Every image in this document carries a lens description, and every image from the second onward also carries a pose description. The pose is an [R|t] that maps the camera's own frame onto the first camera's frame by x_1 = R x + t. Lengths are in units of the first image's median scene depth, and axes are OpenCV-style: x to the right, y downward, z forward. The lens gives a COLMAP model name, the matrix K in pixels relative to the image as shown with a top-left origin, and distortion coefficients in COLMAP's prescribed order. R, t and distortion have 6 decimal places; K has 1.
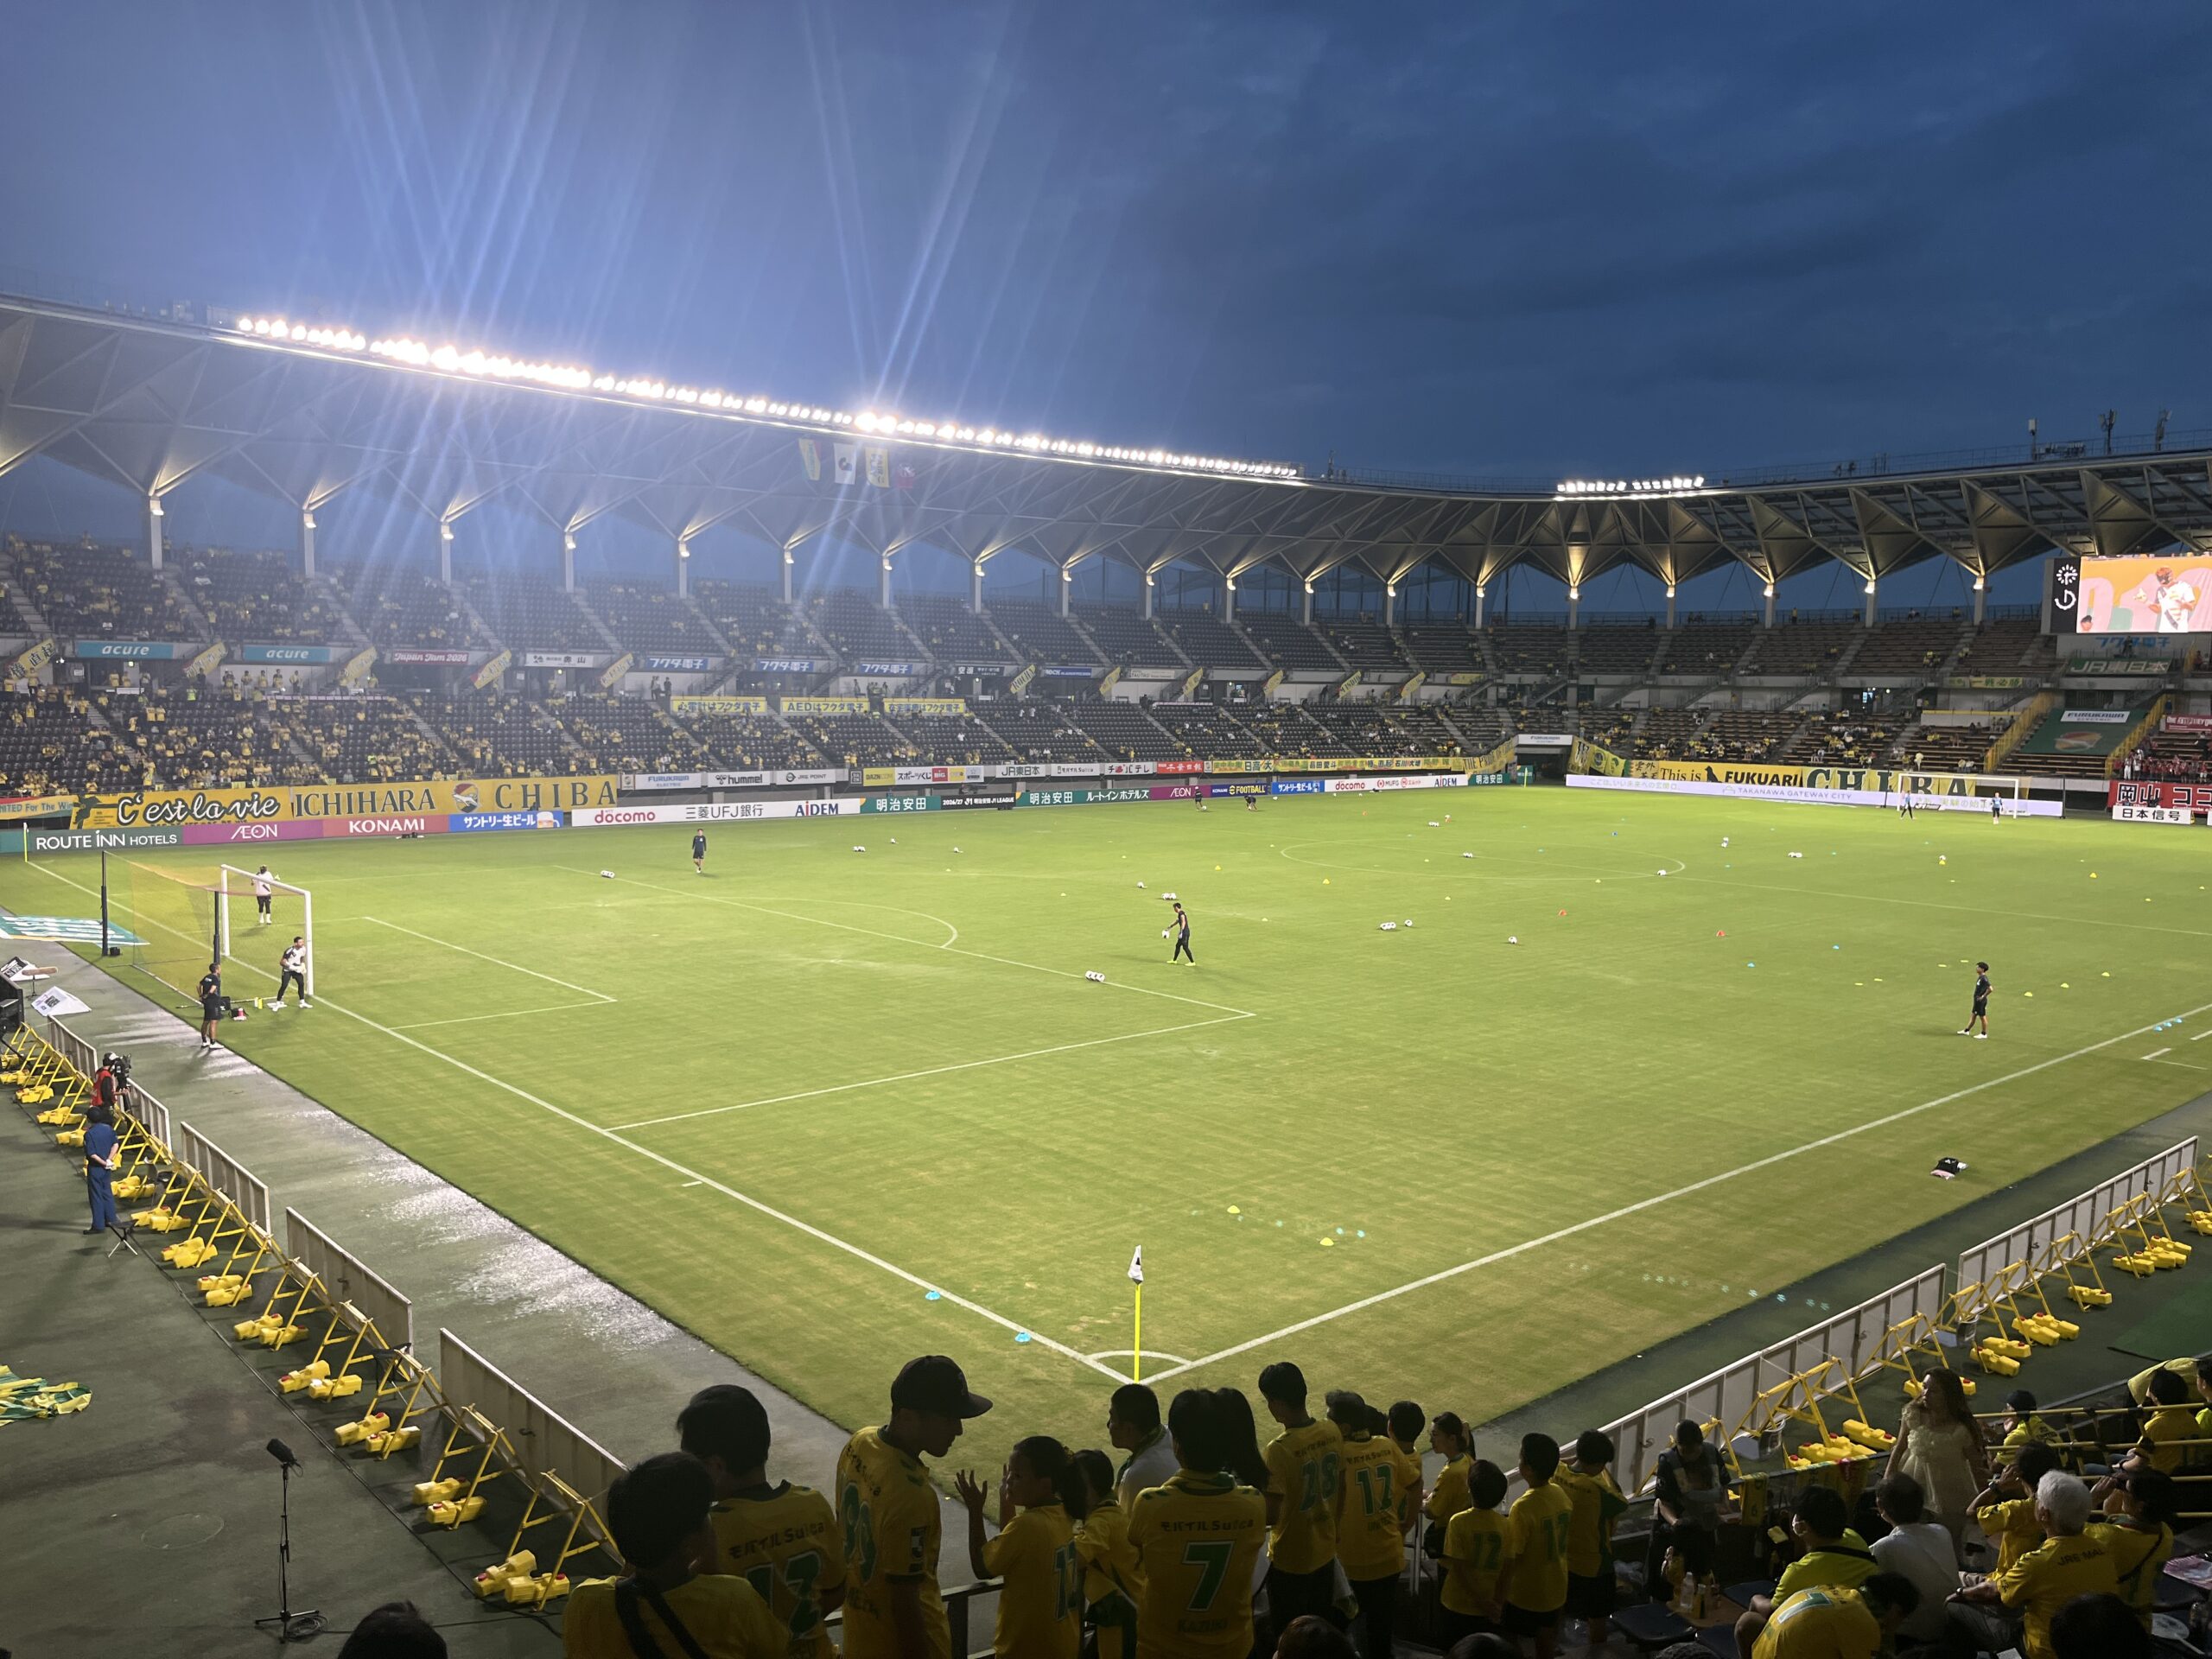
lens RADIAL K [[1677.7, 0, 1112.1], [0, 1677.7, 830.1], [0, 0, 1]] dist [0.050677, -0.060613]
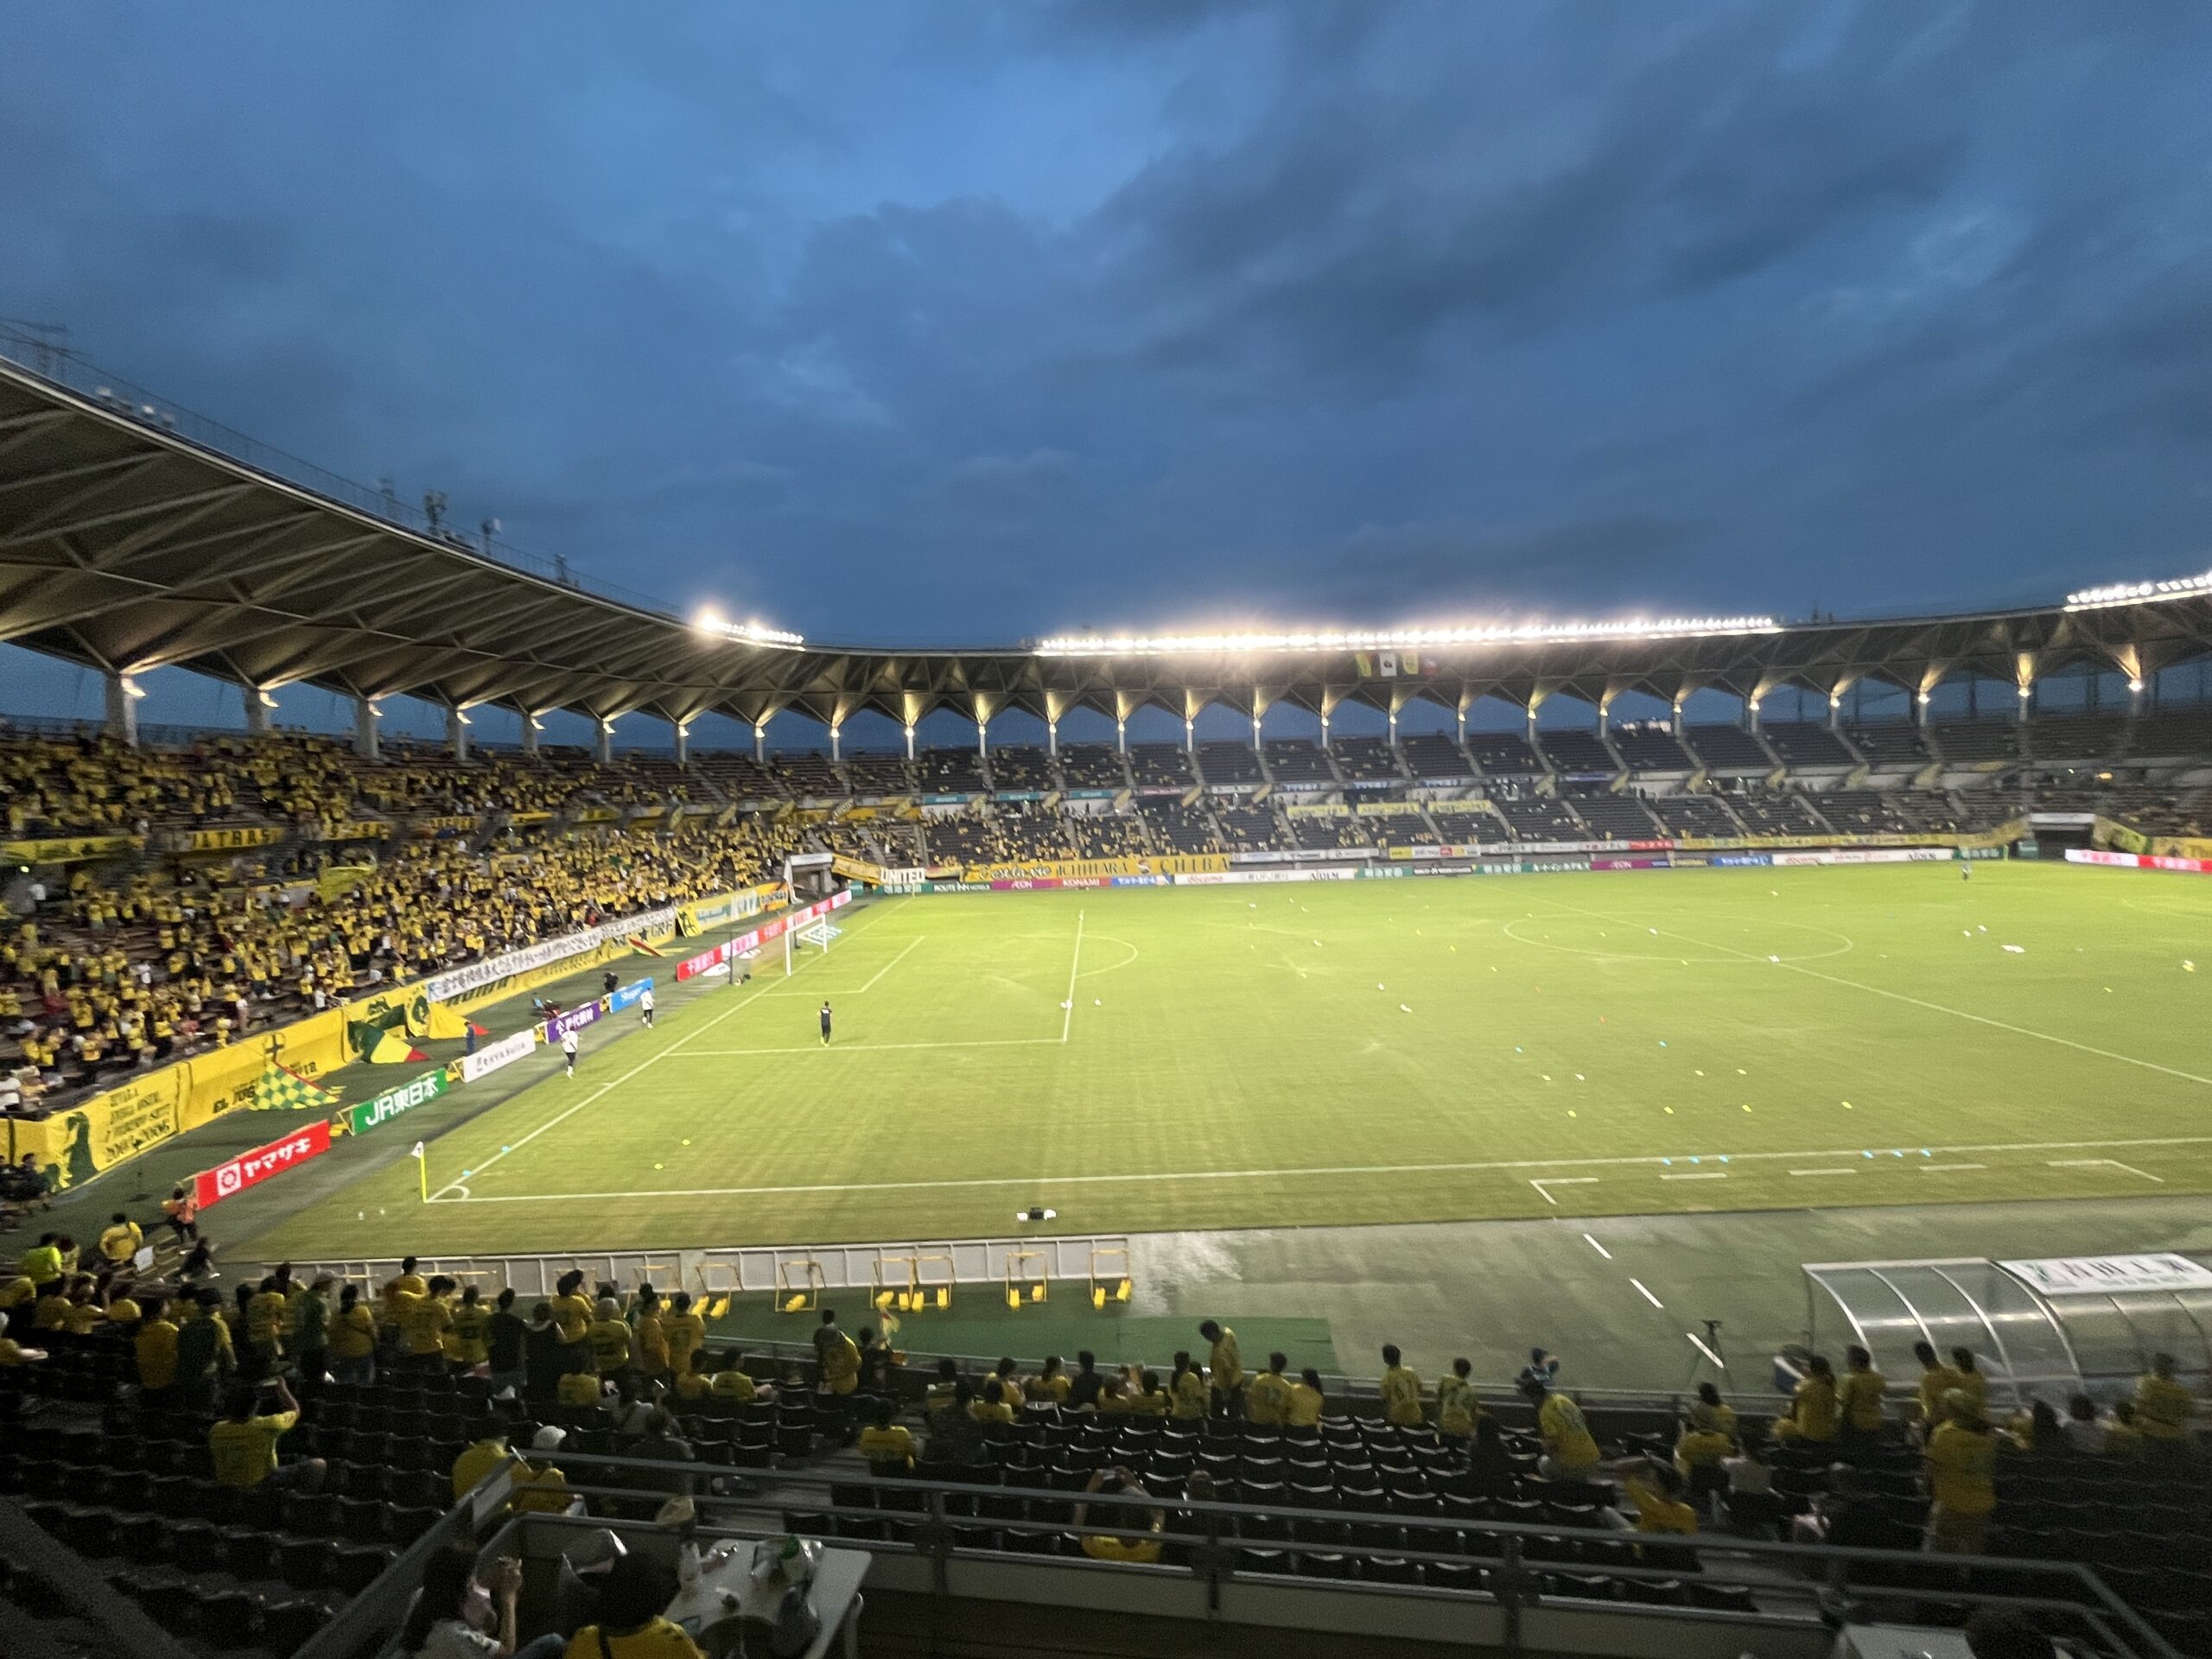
lens RADIAL K [[980.7, 0, 1102.5], [0, 980.7, 830.3], [0, 0, 1]] dist [-0.003021, -0.000971]
pose [[0.749949, -0.004411, -0.661481, 0.269027], [-0.013594, 0.999664, -0.022077, -0.028746], [0.661356, 0.025549, 0.749637, 0.094288]]
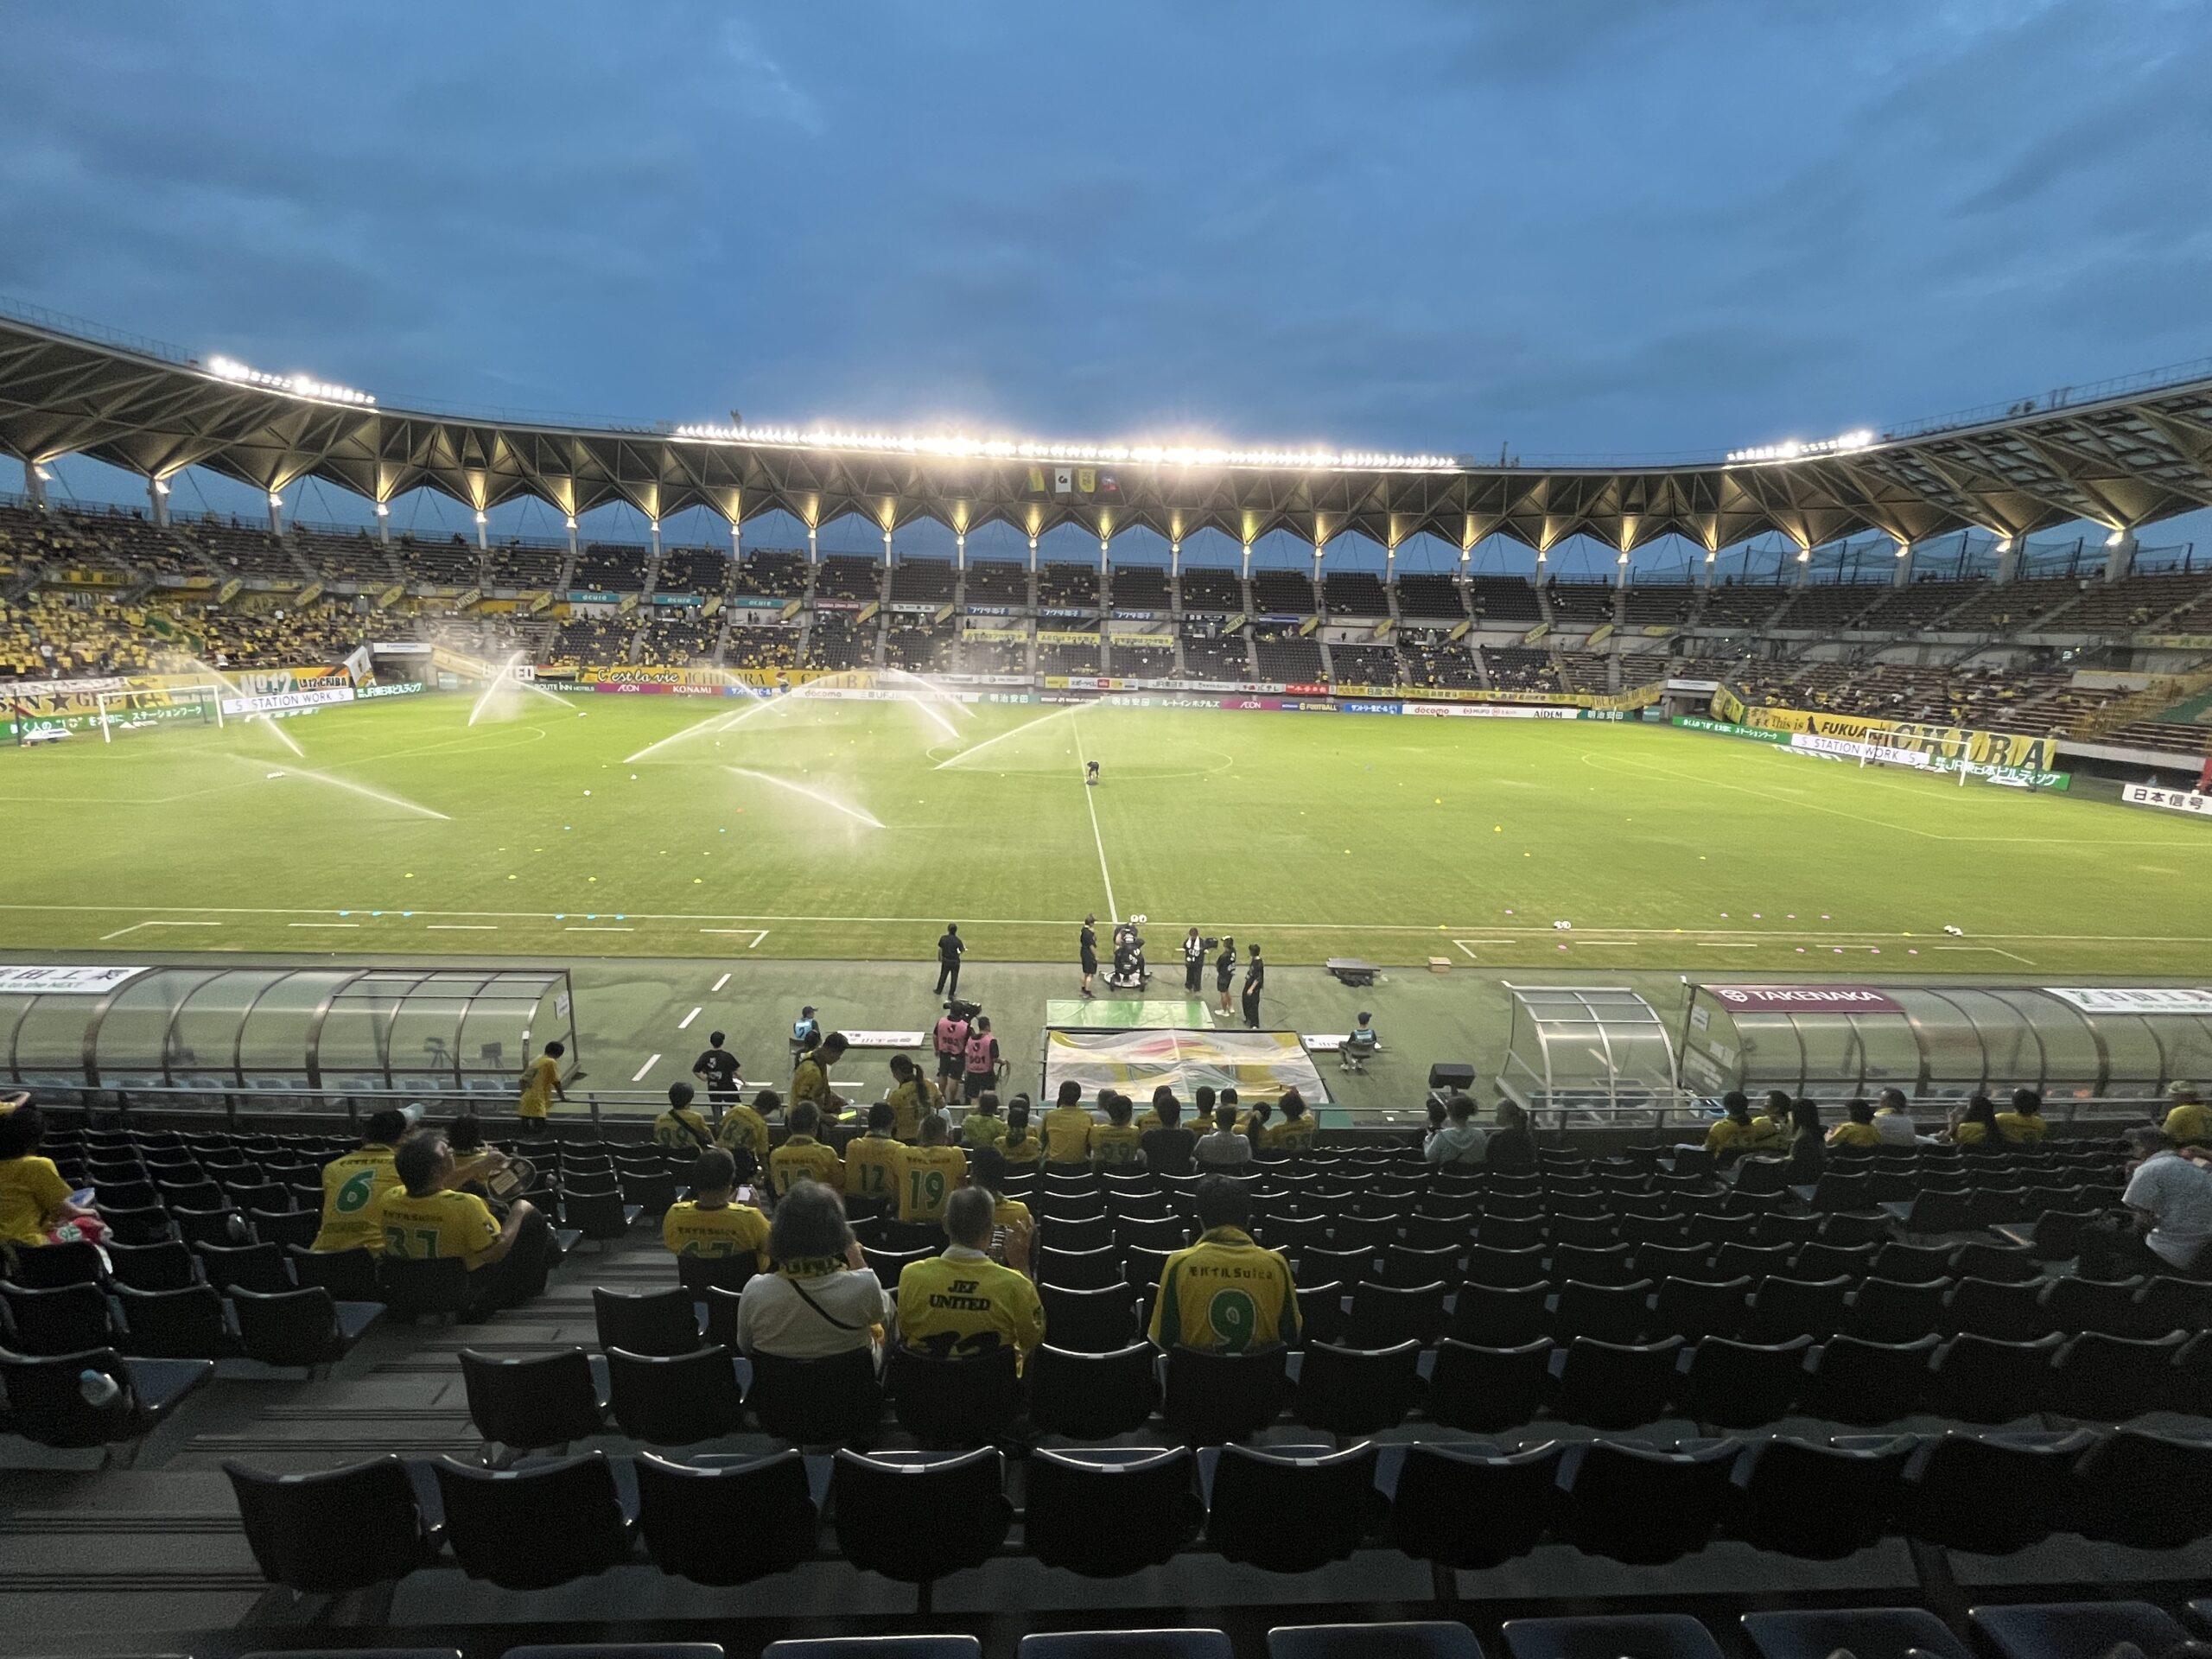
lens RADIAL K [[980.7, 0, 1109.6], [0, 980.7, 834.0], [0, 0, 1]] dist [-0.003021, -0.000971]
pose [[0.781141, 0.140320, -0.608383, 0.477211], [-0.073198, 0.988280, 0.133956, -0.017955], [0.620049, -0.060106, 0.782257, 0.293480]]
